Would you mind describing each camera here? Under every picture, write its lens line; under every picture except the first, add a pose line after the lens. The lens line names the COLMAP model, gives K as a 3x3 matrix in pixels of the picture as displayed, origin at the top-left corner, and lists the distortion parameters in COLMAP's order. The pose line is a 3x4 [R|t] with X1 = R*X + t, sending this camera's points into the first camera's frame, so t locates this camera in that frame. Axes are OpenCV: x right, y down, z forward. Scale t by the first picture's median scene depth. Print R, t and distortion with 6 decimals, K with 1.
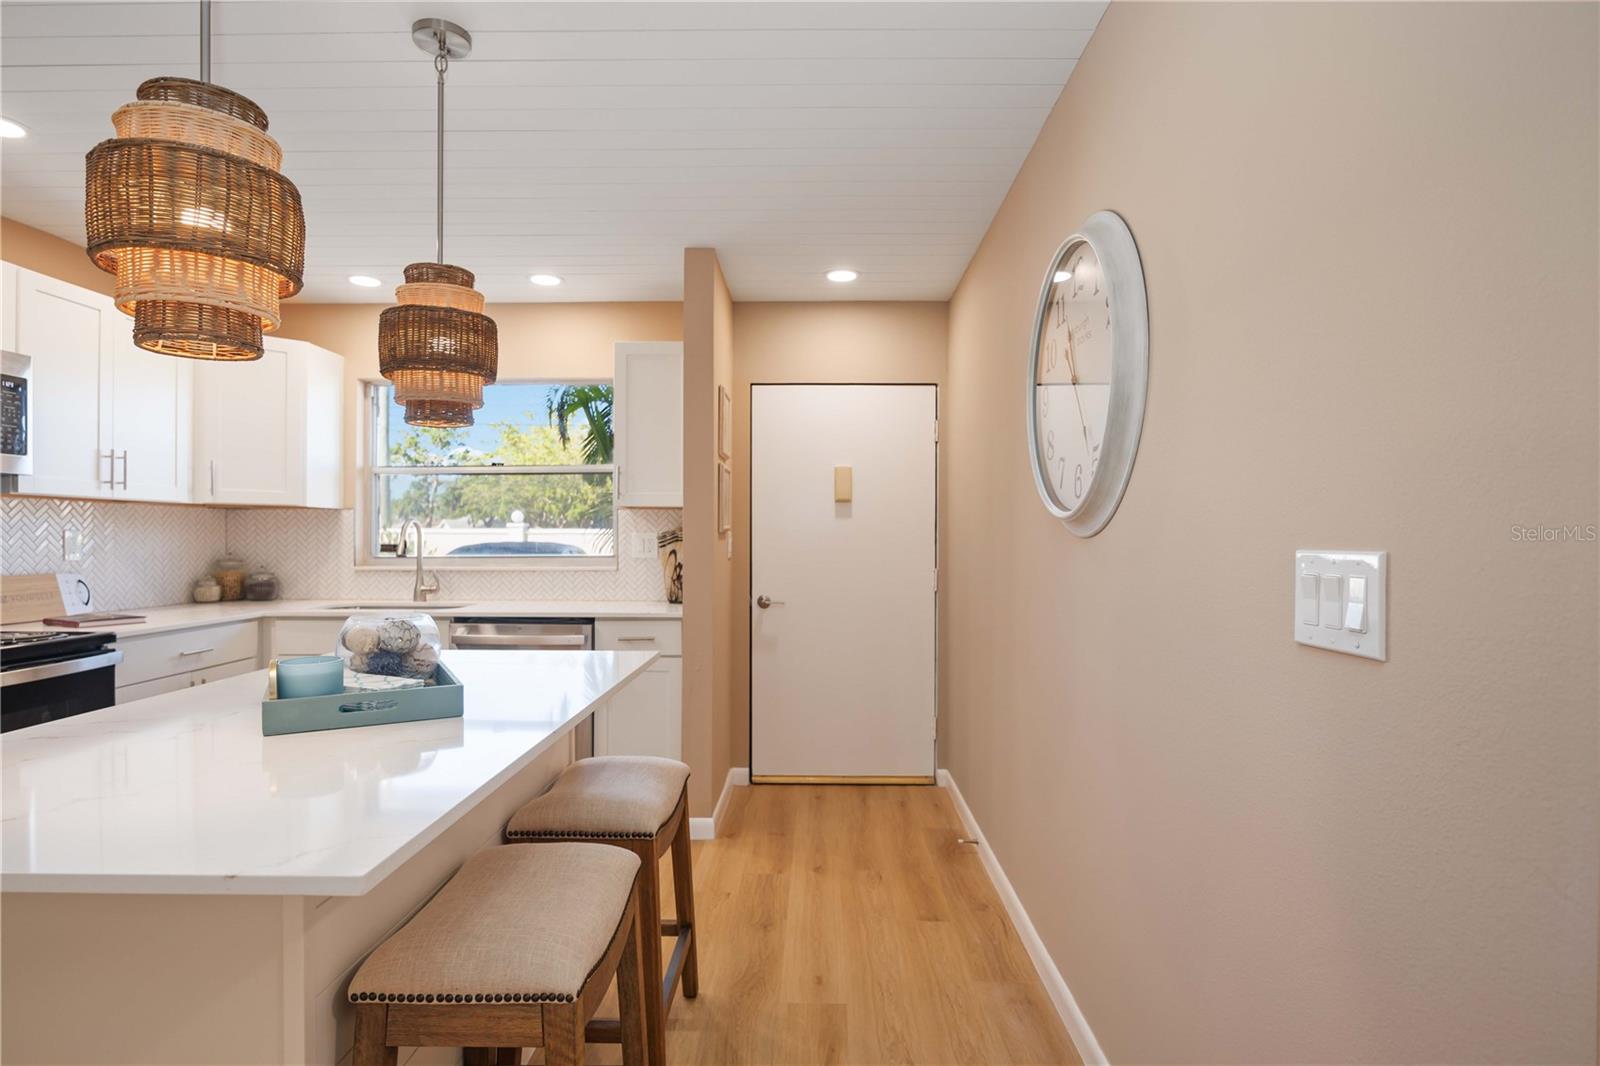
lens RADIAL K [[838.9, 0, 808.8], [0, 838.9, 539.5], [0, 0, 1]] dist [-0.009769, -0.001098]
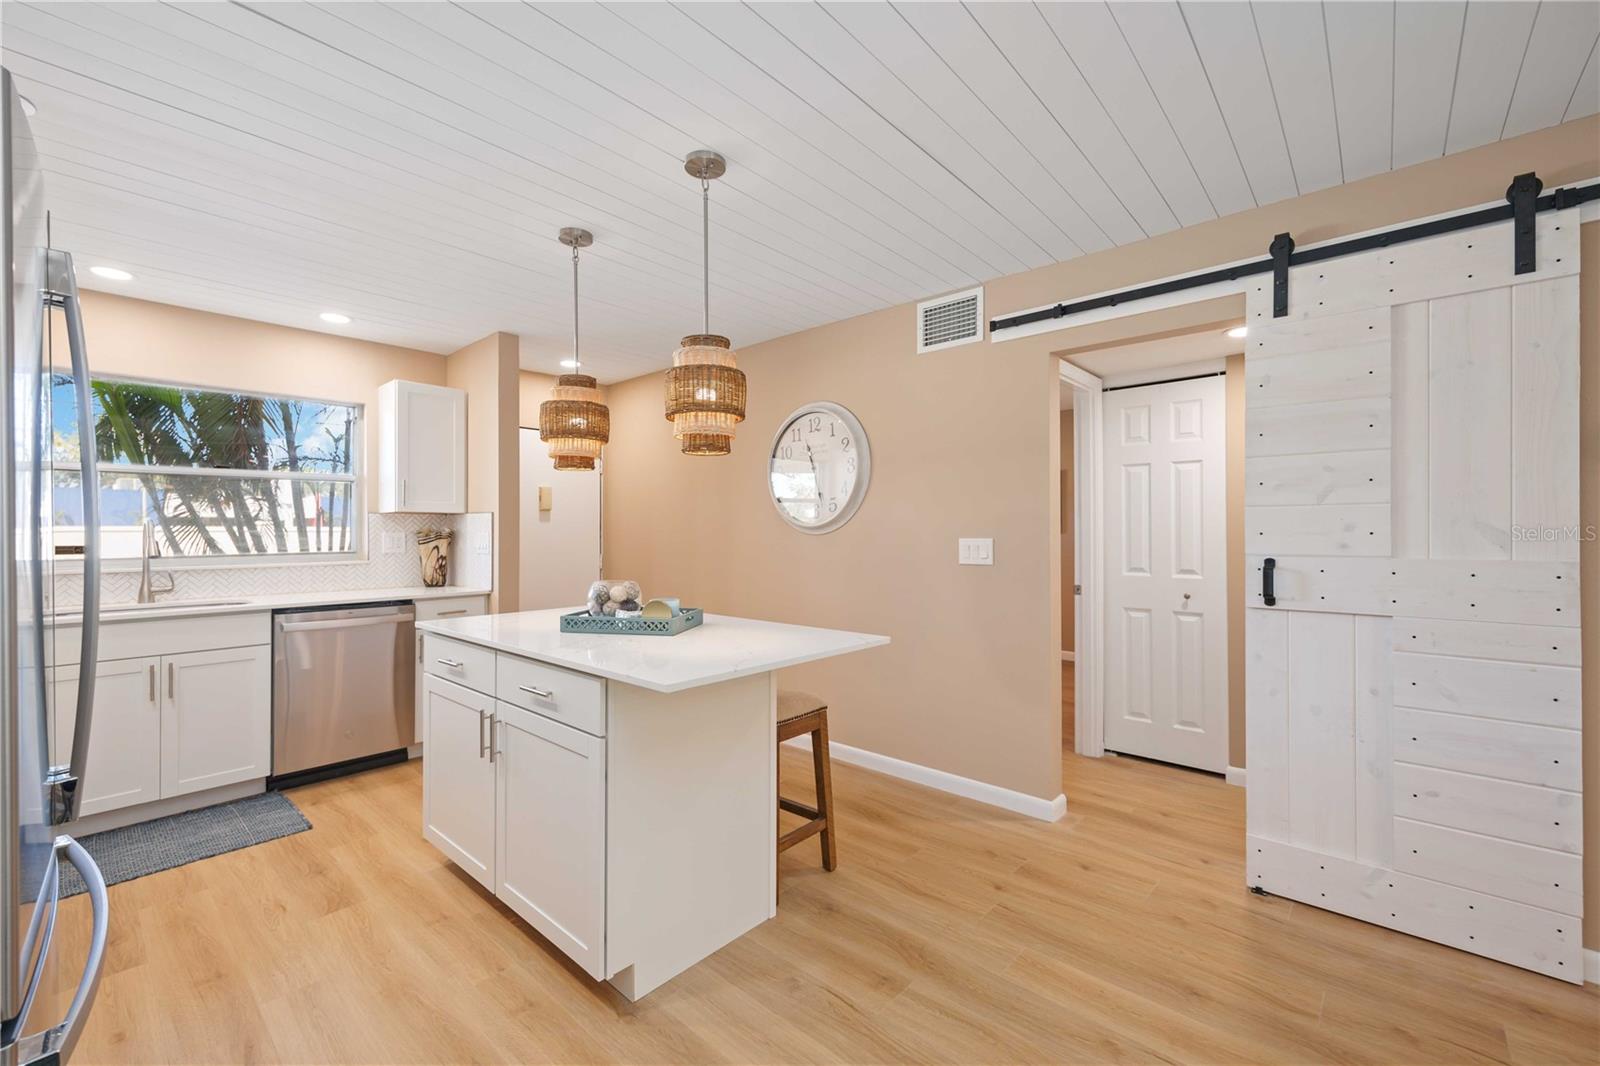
lens RADIAL K [[667.0, 0, 797.7], [0, 667.0, 526.9], [0, 0, 1]] dist [0.000296, 0.000120]
pose [[0.659719, 0.002533, 0.751508, -0.615195], [0.006530, 0.999937, -0.009103, -0.003839], [-0.751484, 0.010913, 0.659661, -0.109112]]
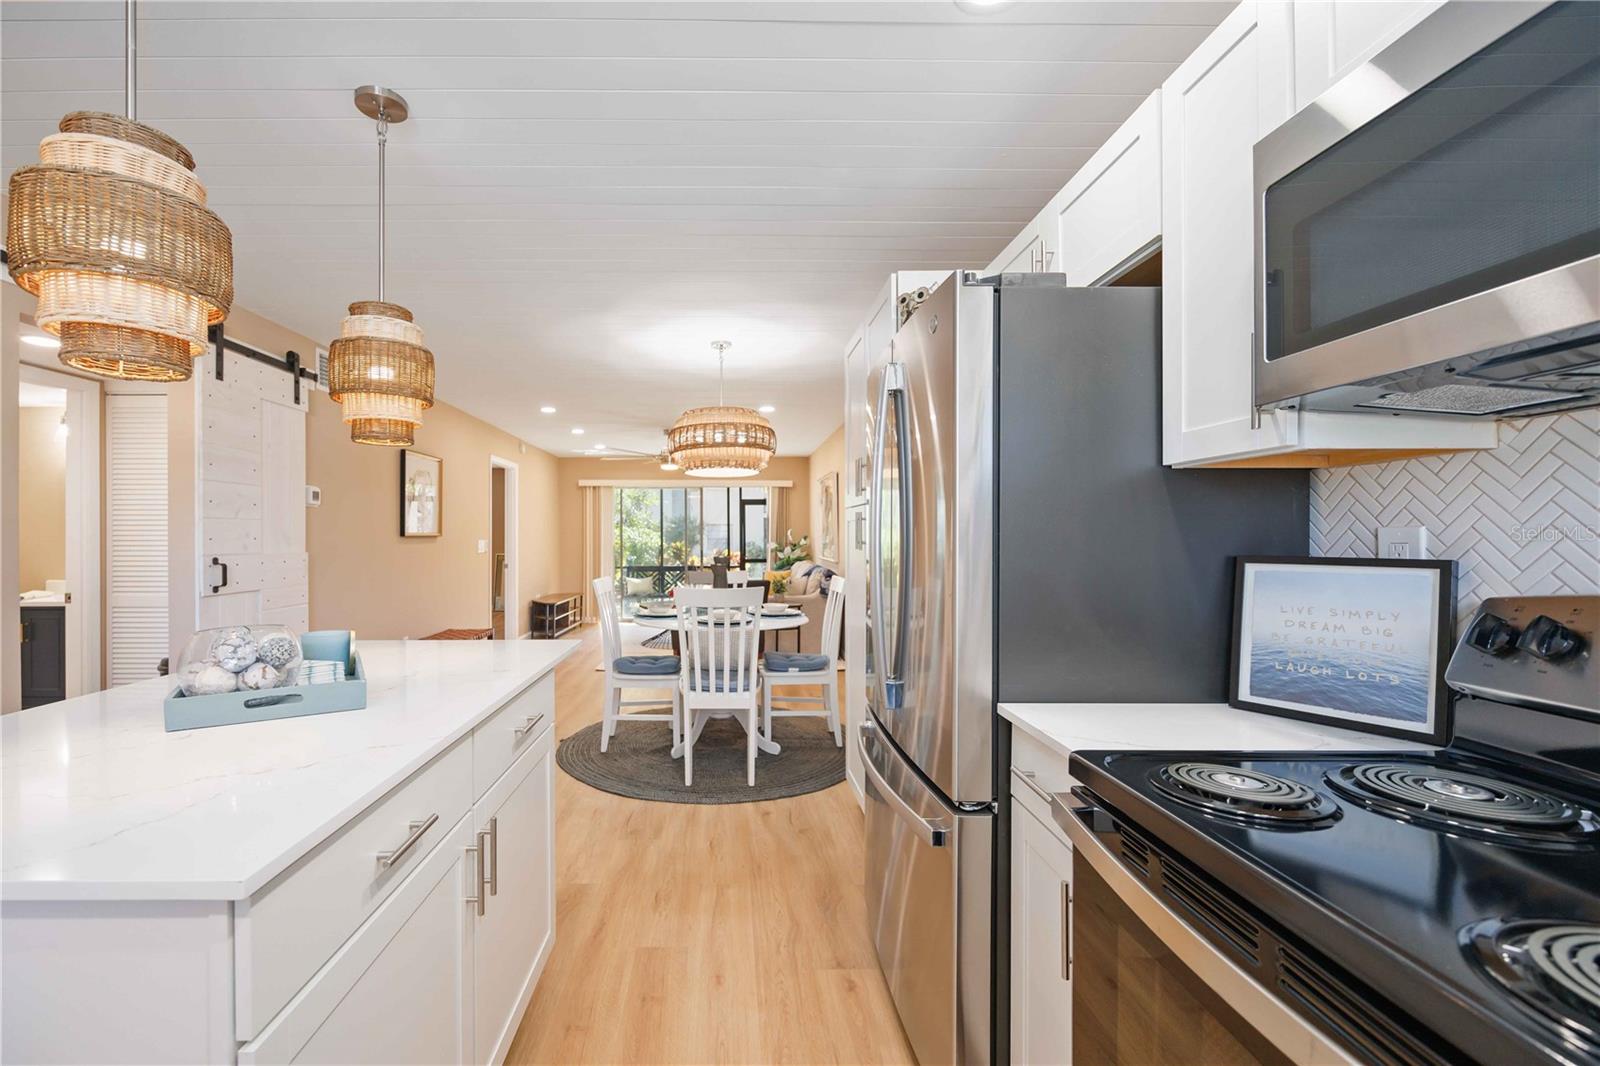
lens RADIAL K [[670.1, 0, 721.0], [0, 670.1, 536.5], [0, 0, 1]] dist [-0.002547, -0.000308]
pose [[-0.999992, 0.001044, -0.003888, -0.483216], [0.001034, 0.999996, 0.002583, -0.006059], [0.003890, 0.002579, -0.999989, 0.822757]]
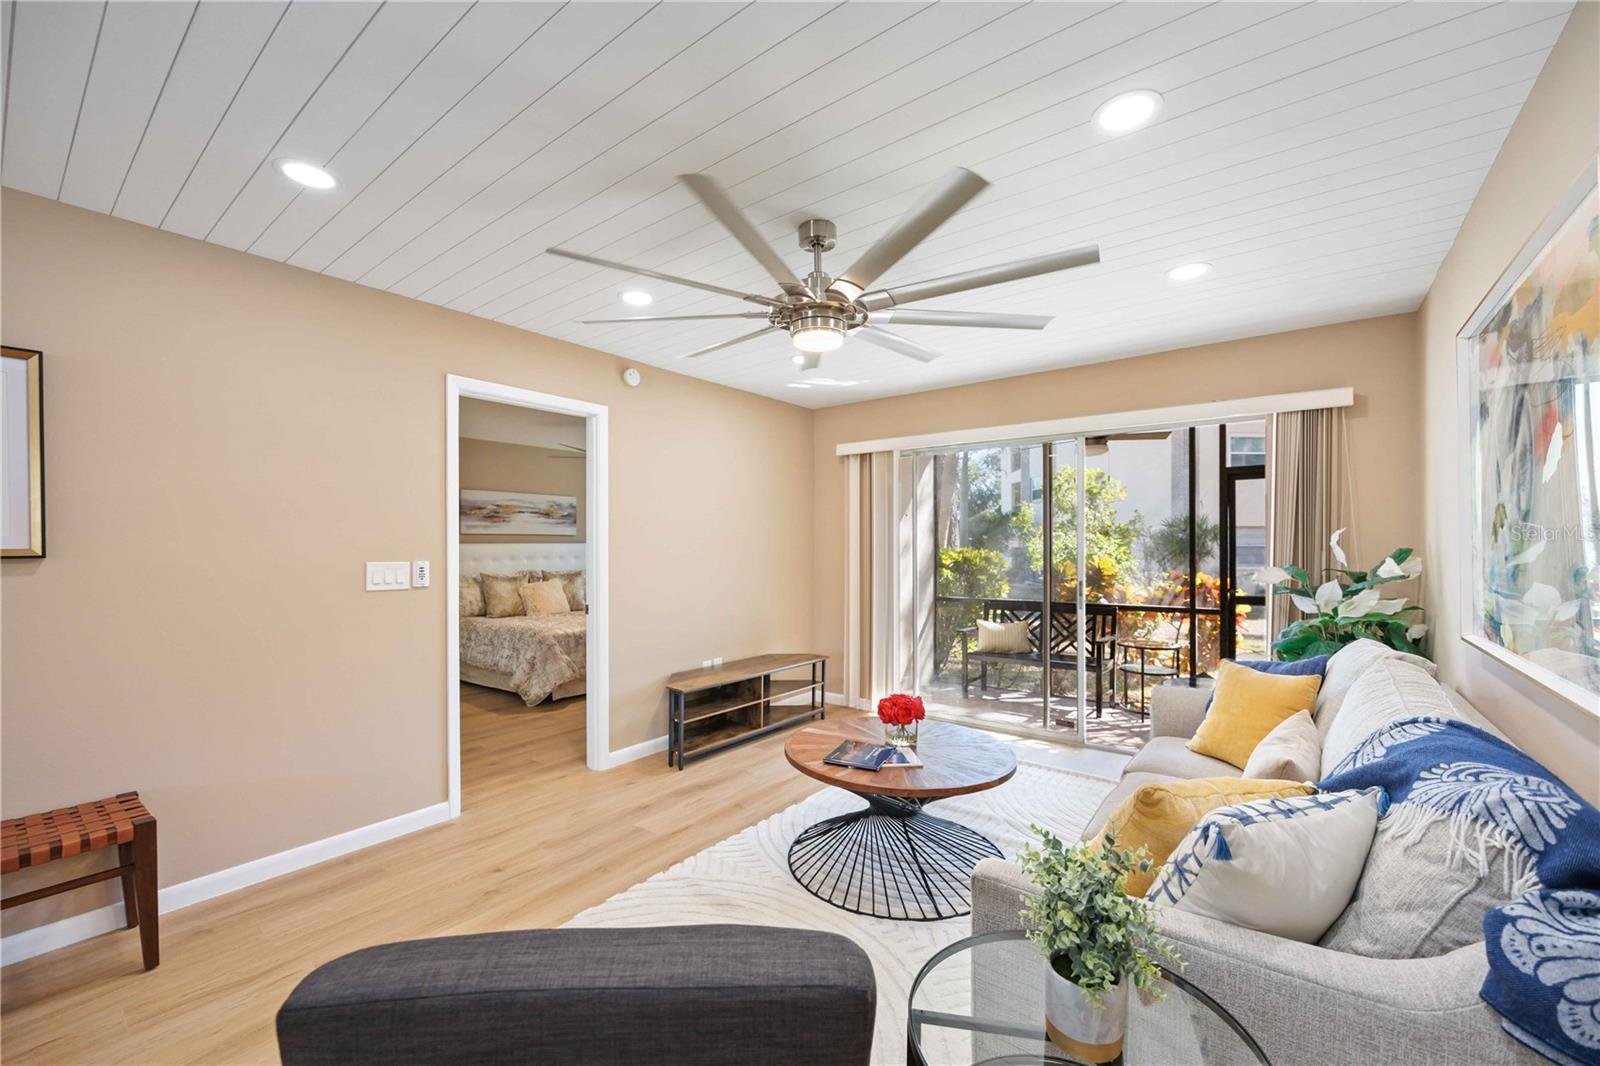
lens RADIAL K [[641.7, 0, 796.5], [0, 641.7, 548.3], [0, 0, 1]] dist [-0.002093, -0.000075]
pose [[-0.795526, -0.000746, 0.605920, -0.701601], [0.004883, 0.999959, 0.007642, -0.011760], [-0.605900, 0.009038, -0.795489, -0.675265]]
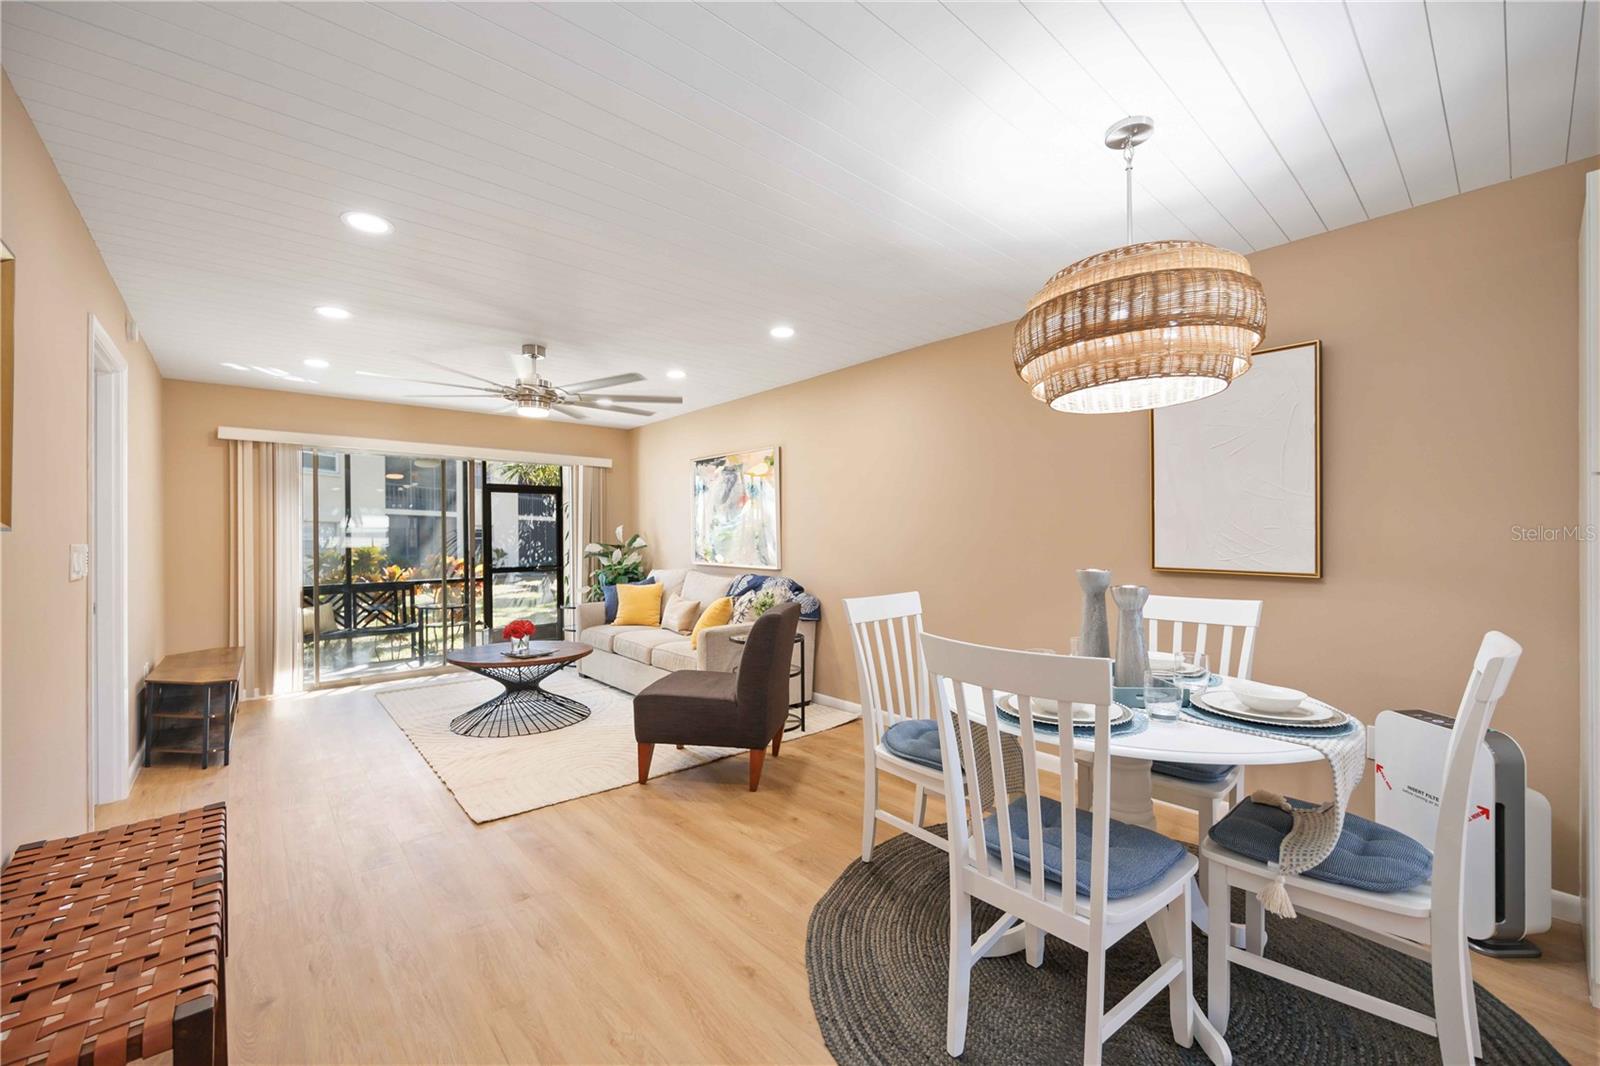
lens RADIAL K [[640.1, 0, 796.7], [0, 640.1, 537.9], [0, 0, 1]] dist [-0.001997, -0.000242]
pose [[-0.751059, 0.004983, -0.660217, 0.044705], [0.003087, 0.999987, 0.004036, 0.001694], [0.660228, 0.000993, -0.751064, -0.077354]]
